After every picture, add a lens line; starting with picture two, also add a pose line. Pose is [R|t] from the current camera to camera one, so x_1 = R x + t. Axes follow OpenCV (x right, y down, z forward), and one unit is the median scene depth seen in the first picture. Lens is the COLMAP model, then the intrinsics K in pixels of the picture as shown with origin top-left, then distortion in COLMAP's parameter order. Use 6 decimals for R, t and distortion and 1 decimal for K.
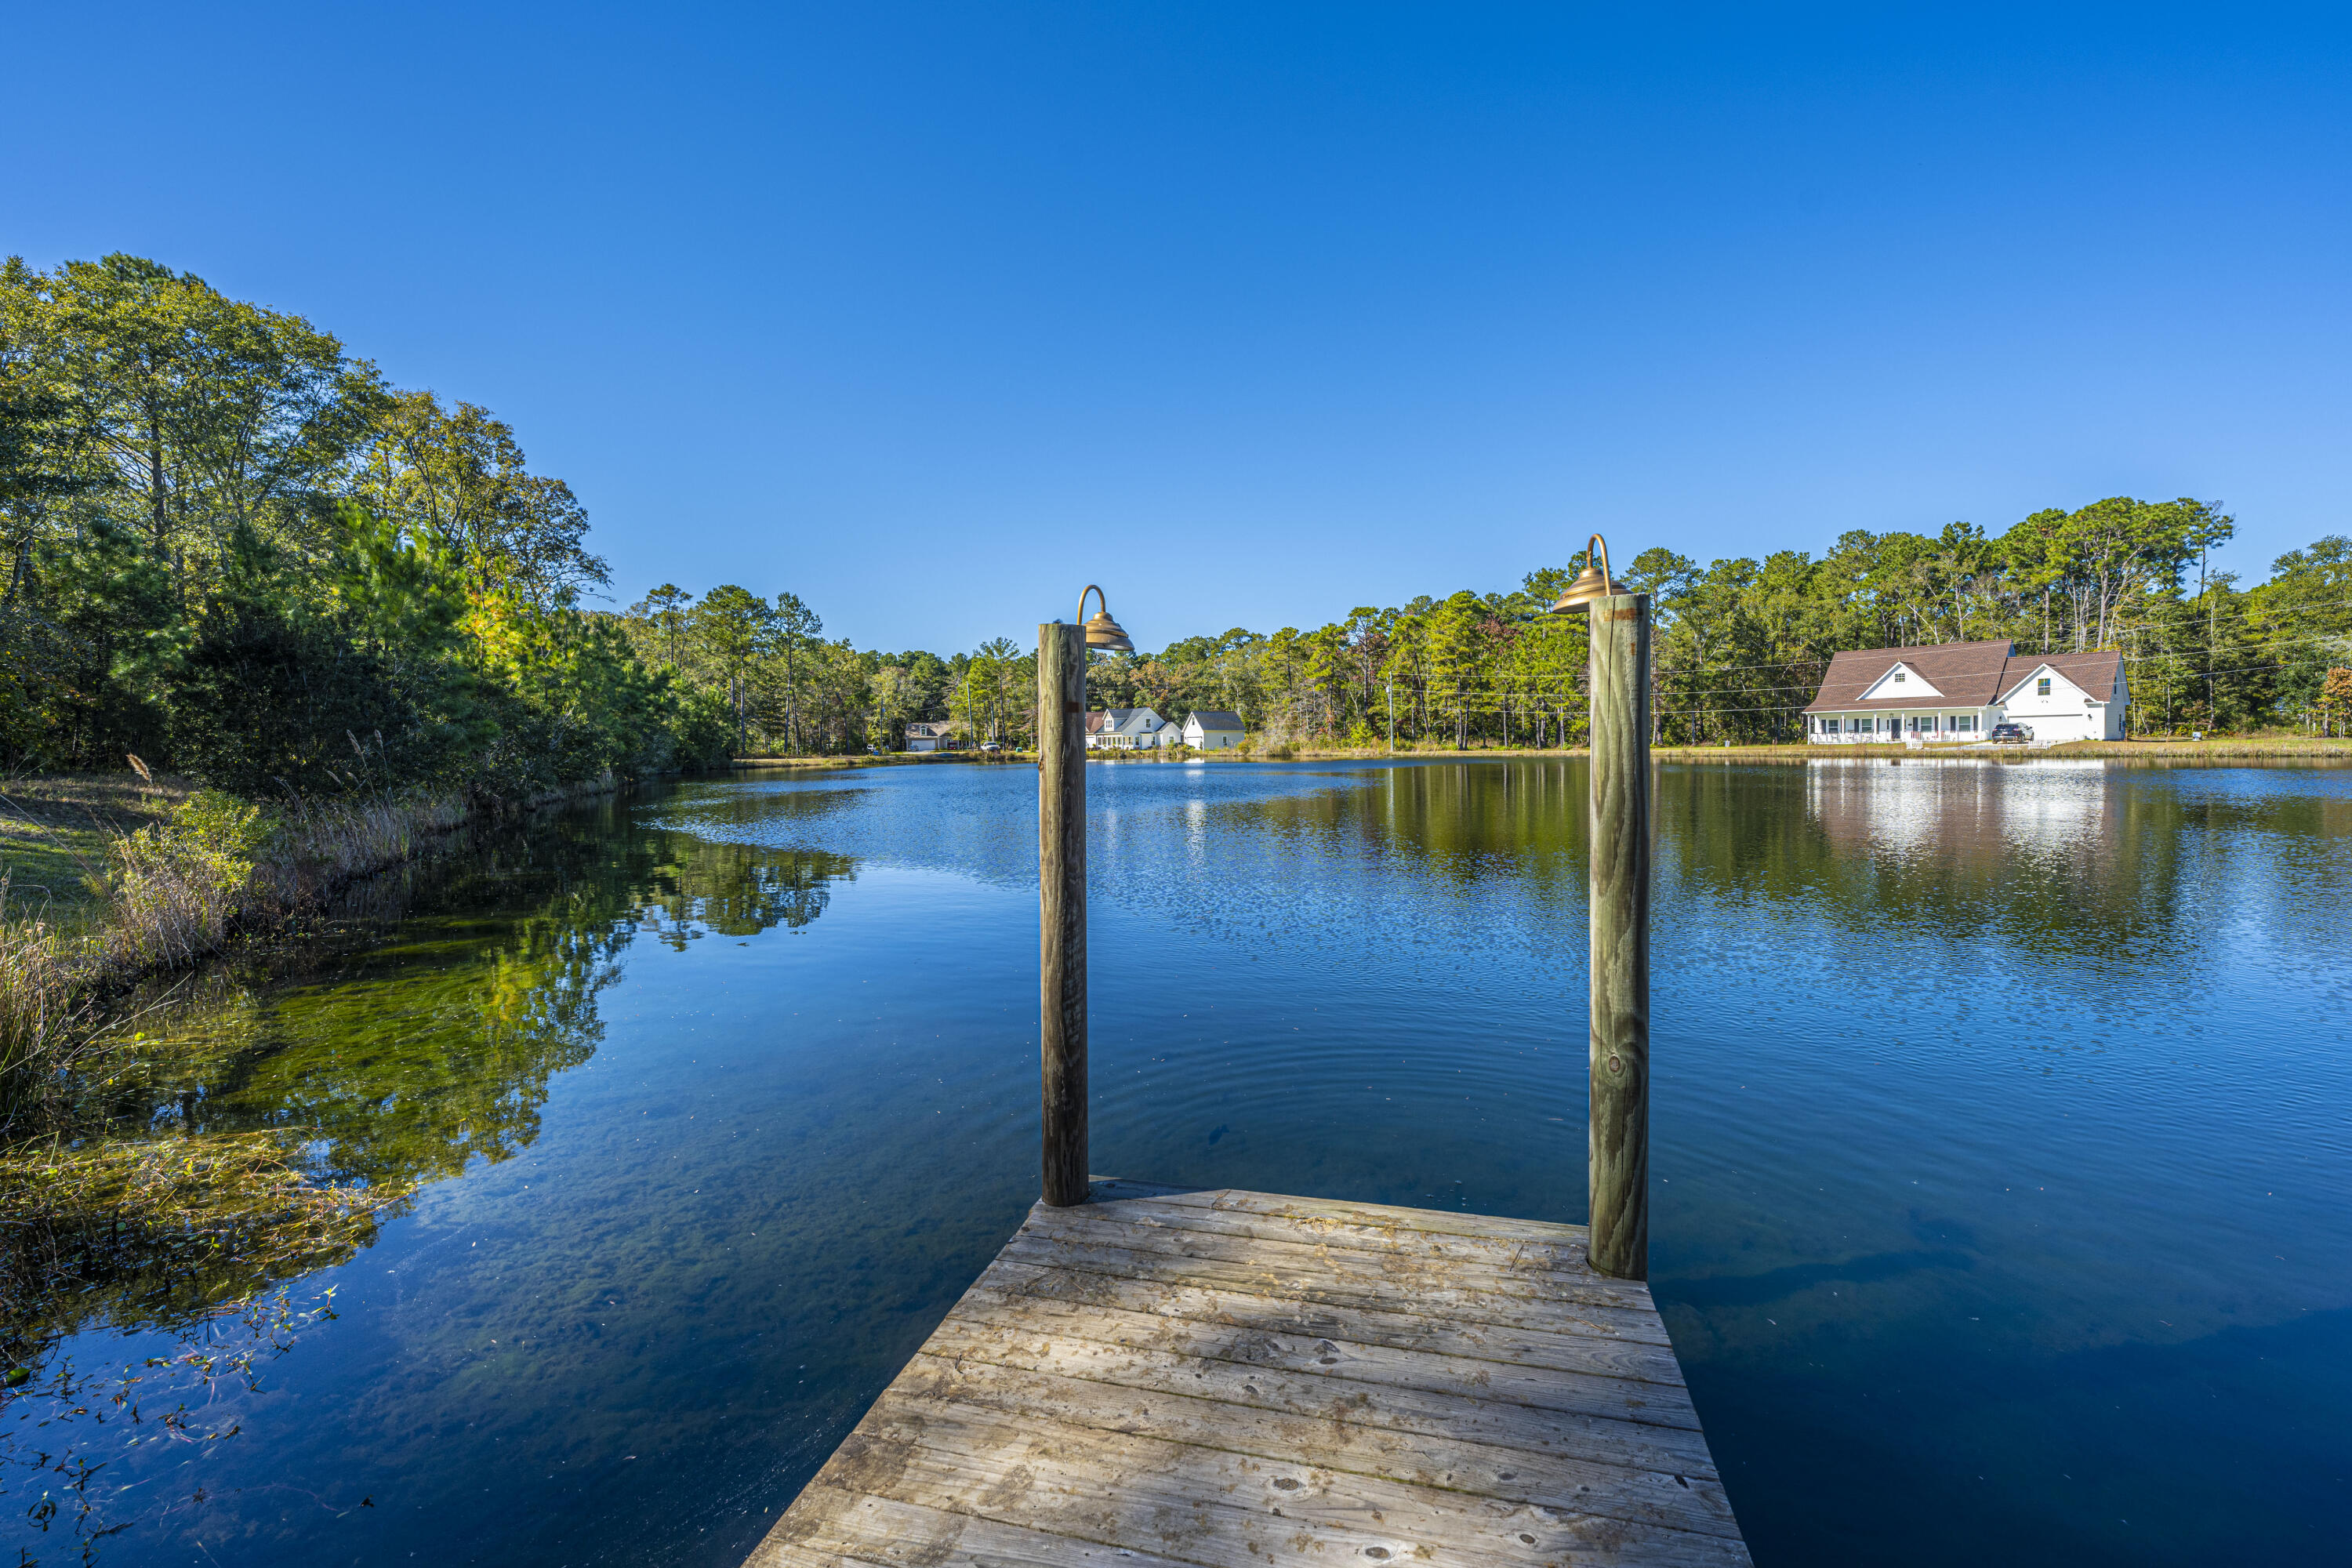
lens RADIAL K [[983.1, 0, 1163.8], [0, 983.1, 768.3], [0, 0, 1]] dist [-0.004211, 0.000972]
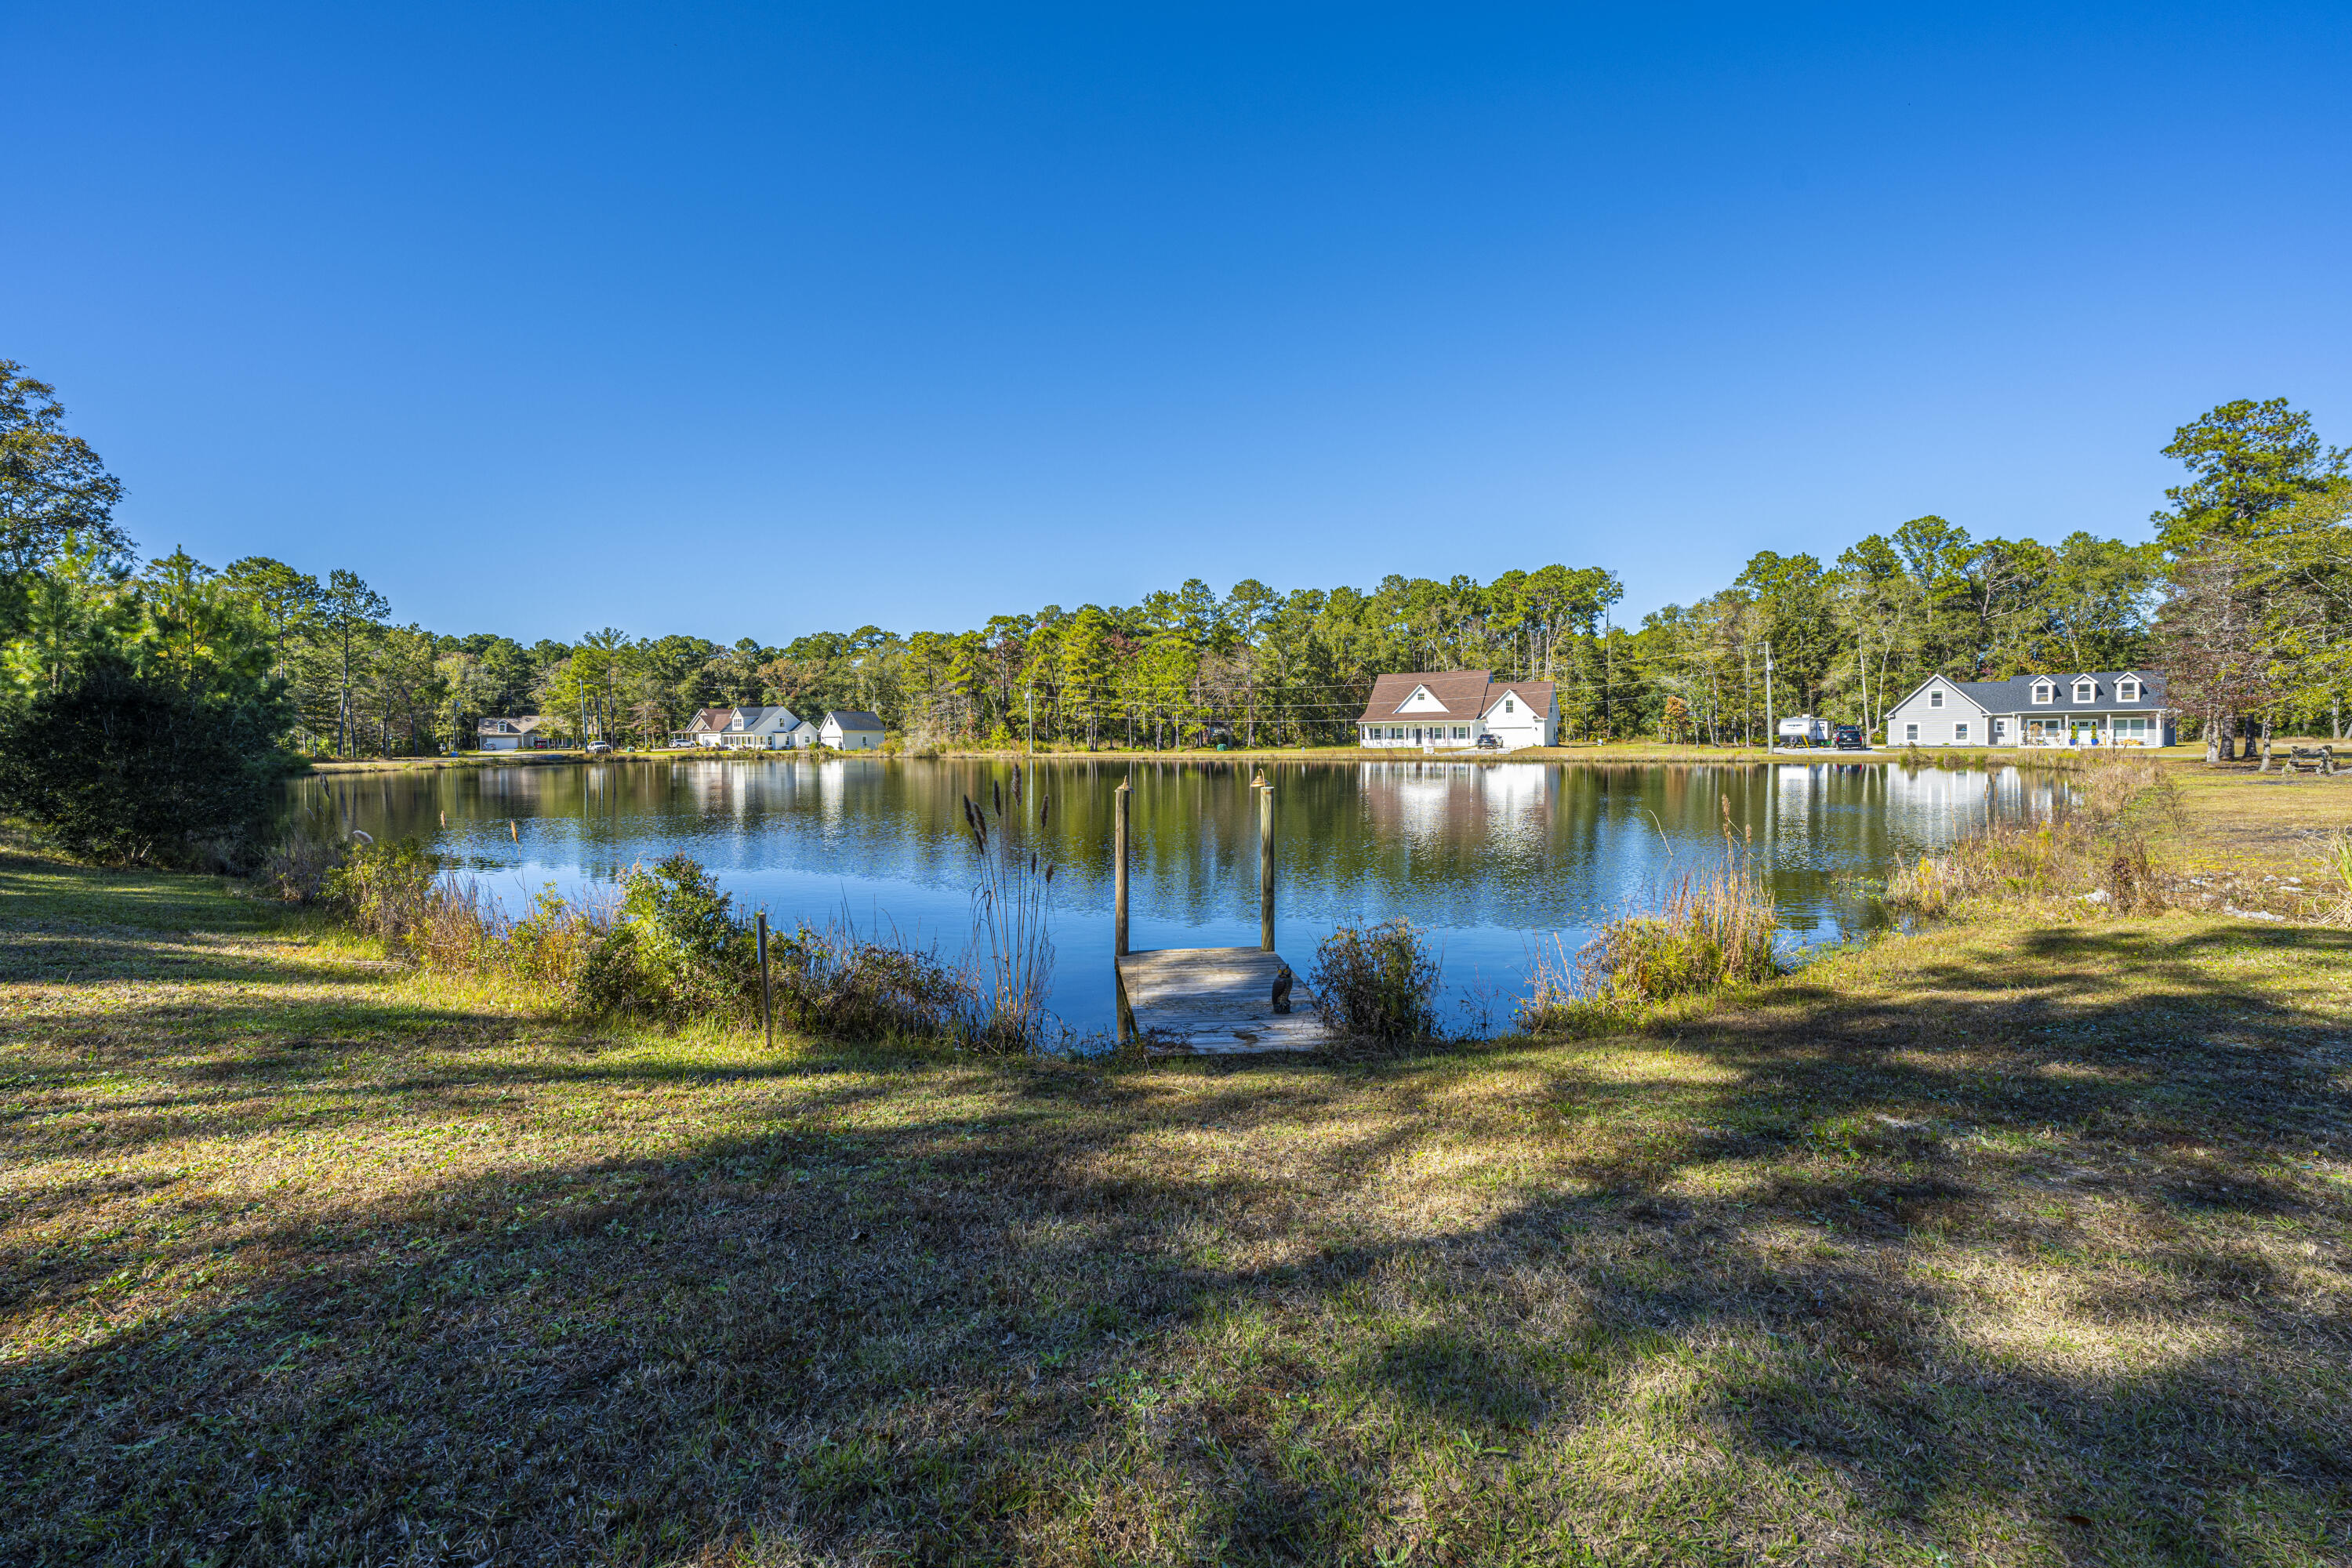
lens RADIAL K [[983.1, 0, 1159.0], [0, 983.1, 758.4], [0, 0, 1]] dist [-0.004211, 0.000972]
pose [[0.931152, -0.003427, 0.364616, -0.027843], [0.005220, 0.999979, -0.003933, -0.005733], [-0.364595, 0.005565, 0.931150, -0.051834]]
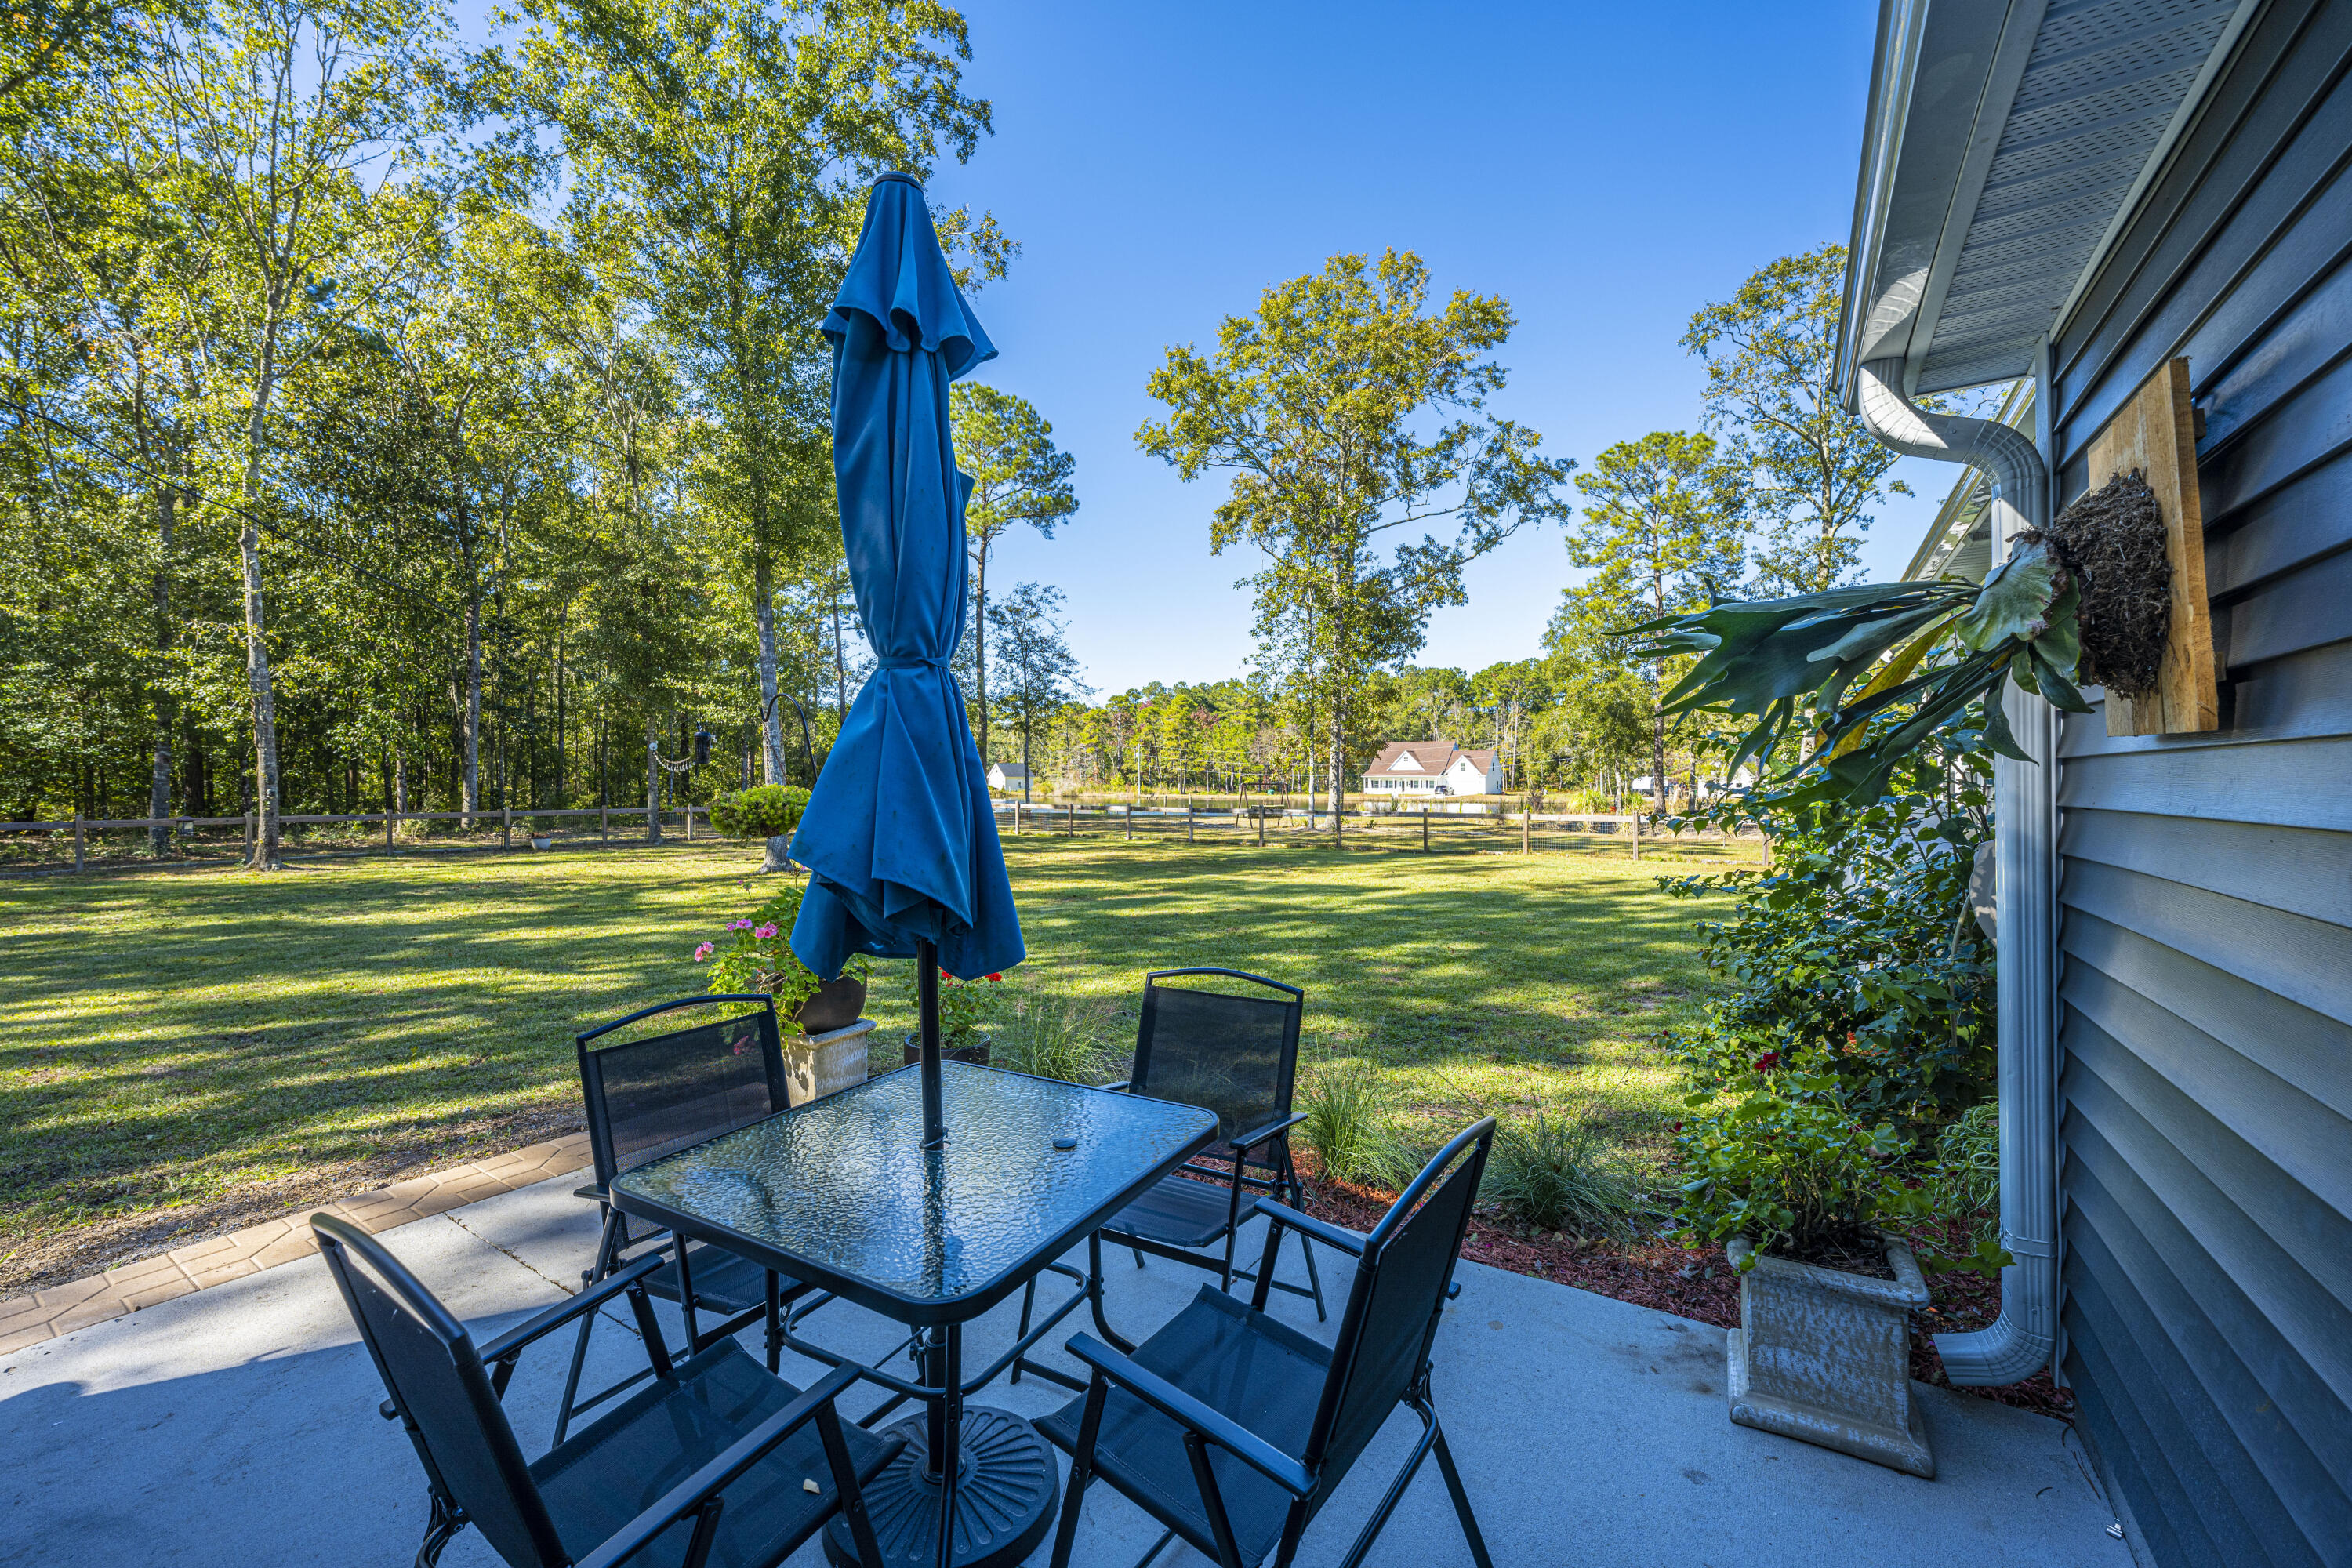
lens RADIAL K [[983.1, 0, 1179.7], [0, 983.1, 789.0], [0, 0, 1]] dist [-0.004211, 0.000972]
pose [[0.956365, 0.016060, 0.291734, -0.148696], [-0.010487, 0.999732, -0.020657, 0.005744], [-0.291988, 0.016696, 0.956276, -0.469410]]
